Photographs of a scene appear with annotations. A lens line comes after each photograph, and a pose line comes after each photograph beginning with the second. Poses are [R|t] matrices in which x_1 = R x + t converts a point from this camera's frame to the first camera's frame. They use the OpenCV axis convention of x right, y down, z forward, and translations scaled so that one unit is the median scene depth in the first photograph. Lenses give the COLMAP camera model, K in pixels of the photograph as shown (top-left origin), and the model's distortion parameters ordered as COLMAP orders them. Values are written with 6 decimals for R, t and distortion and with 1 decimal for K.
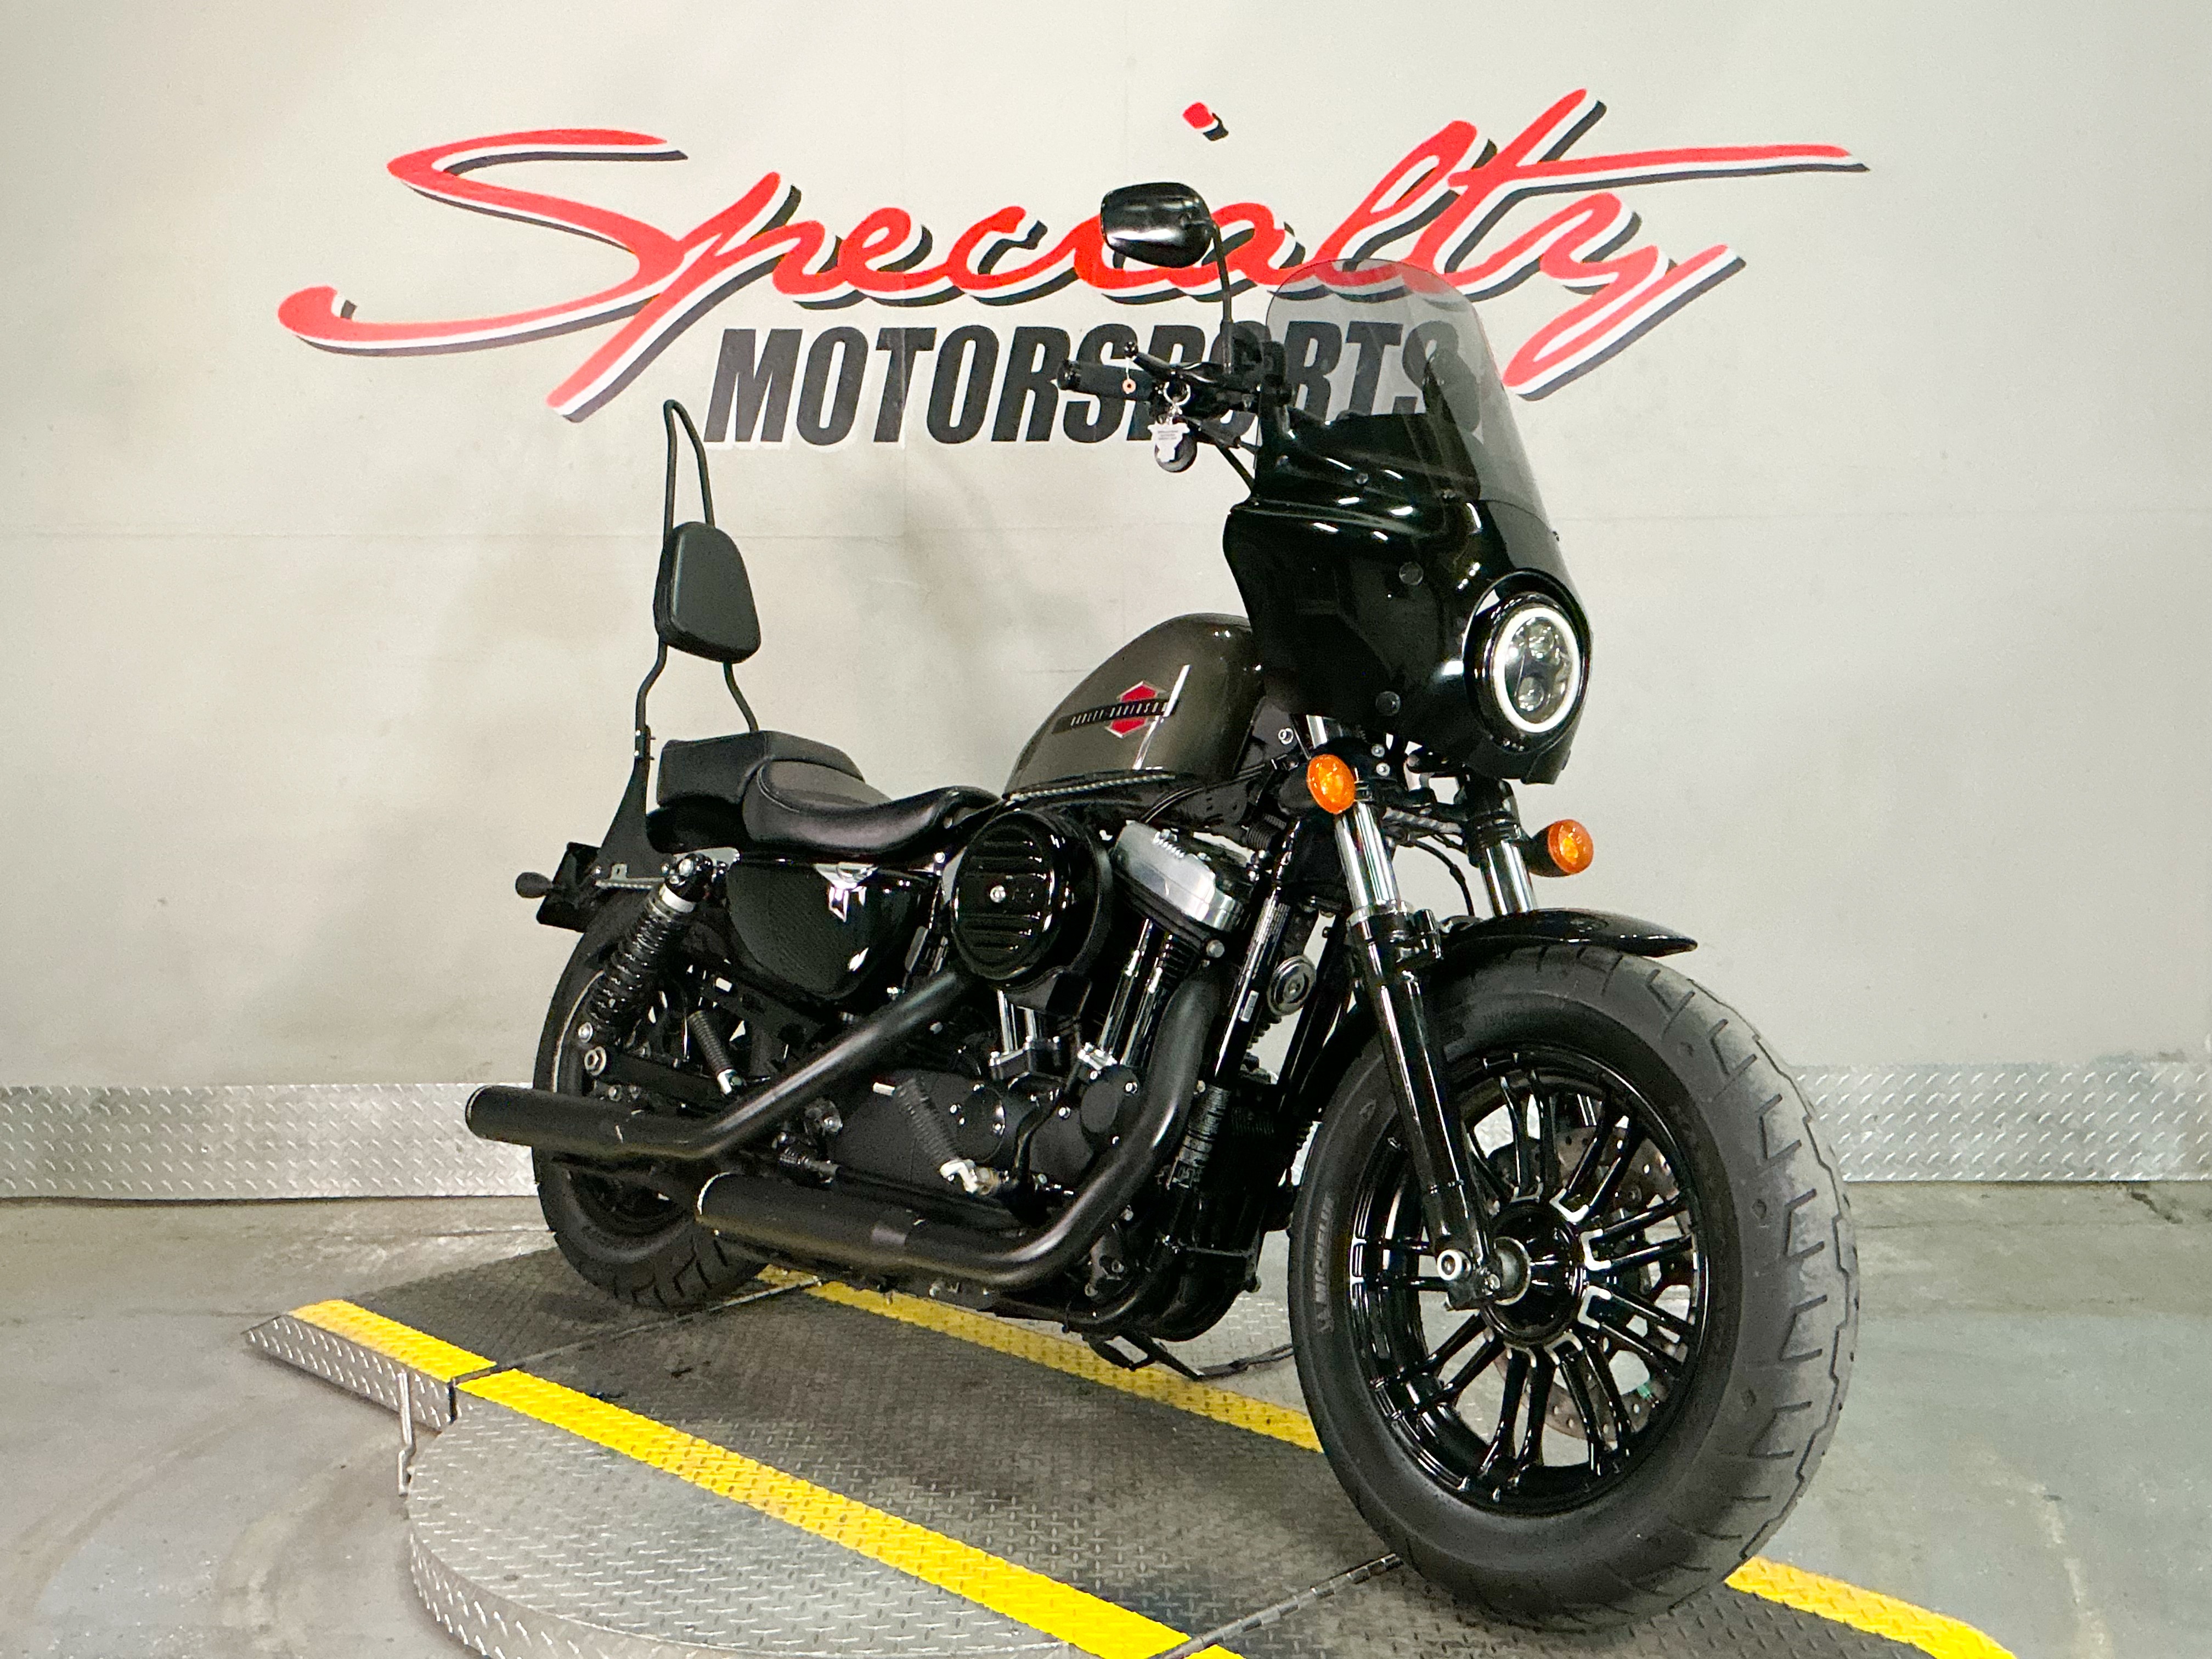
lens RADIAL K [[2357.5, 0, 1097.1], [0, 2357.5, 837.6], [0, 0, 1]] dist [0.084521, 0.000000]
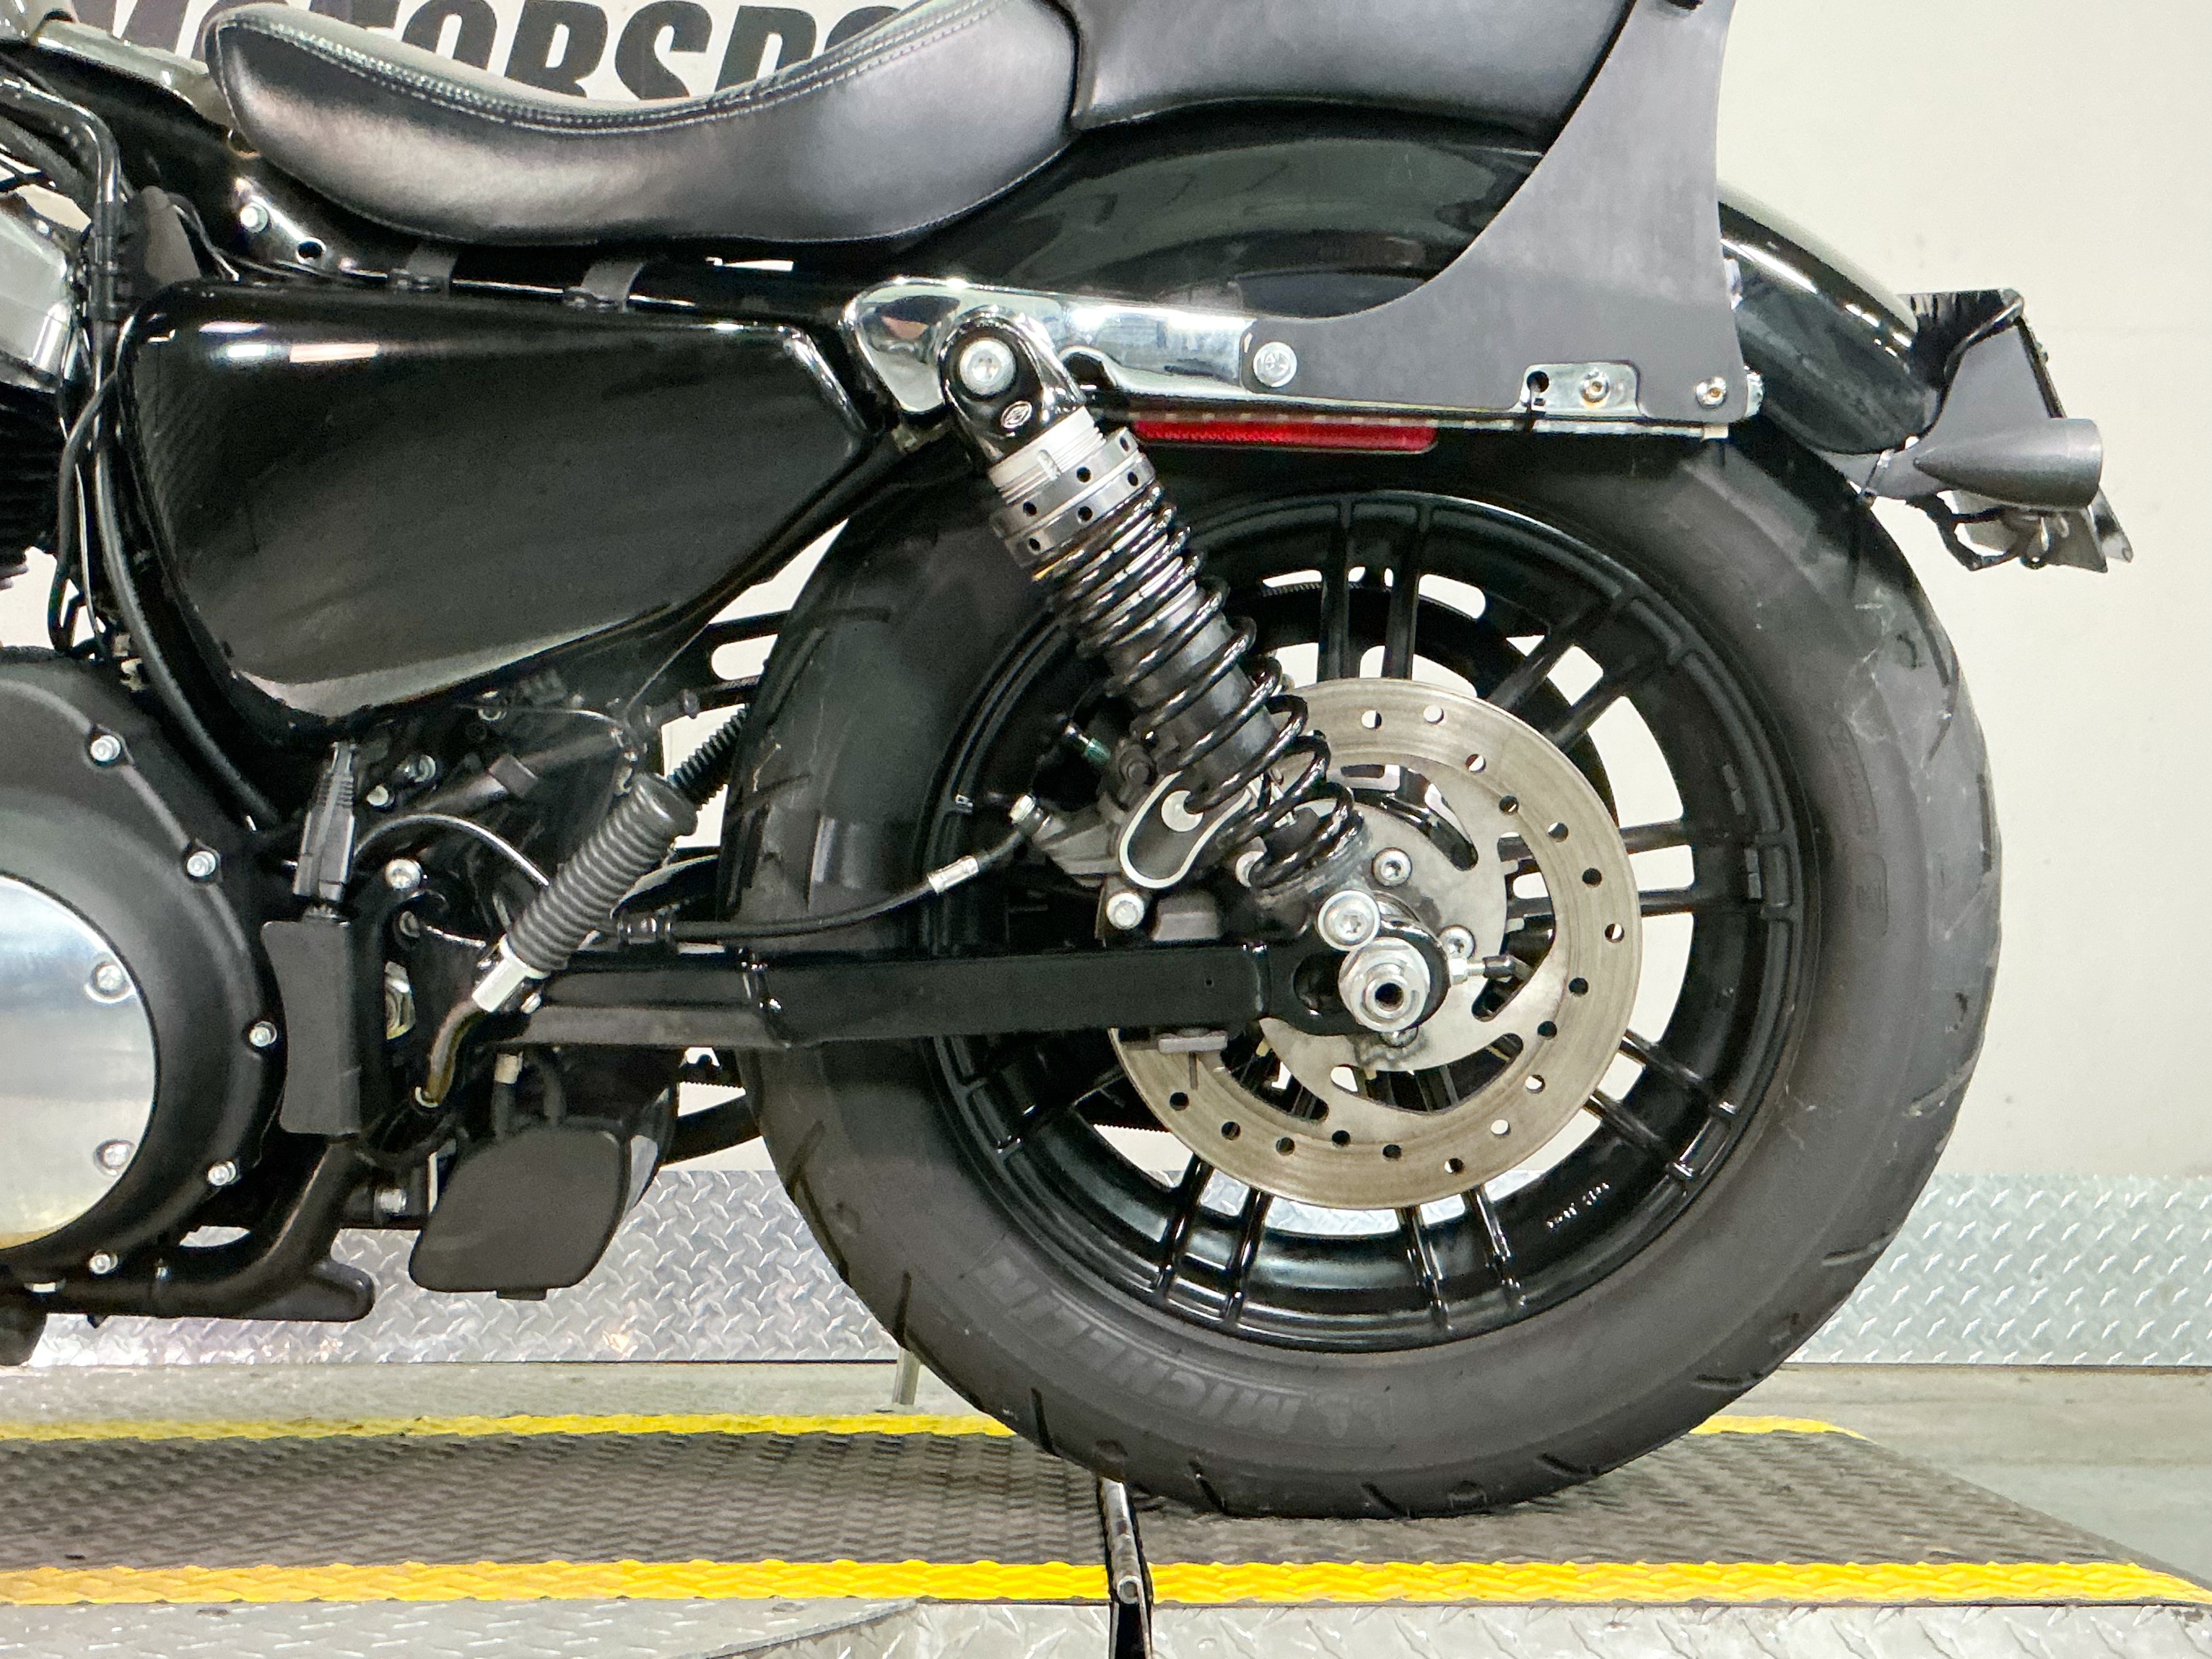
lens RADIAL K [[2688.6, 0, 1099.5], [0, 2688.6, 819.0], [0, 0, 1]] dist [0.104256, 0.000000]
pose [[0.997112, 0.033520, 0.068151, 0.079563], [-0.020797, 0.983545, -0.179464, 0.137170], [-0.073045, 0.177528, 0.981401, 0.295268]]
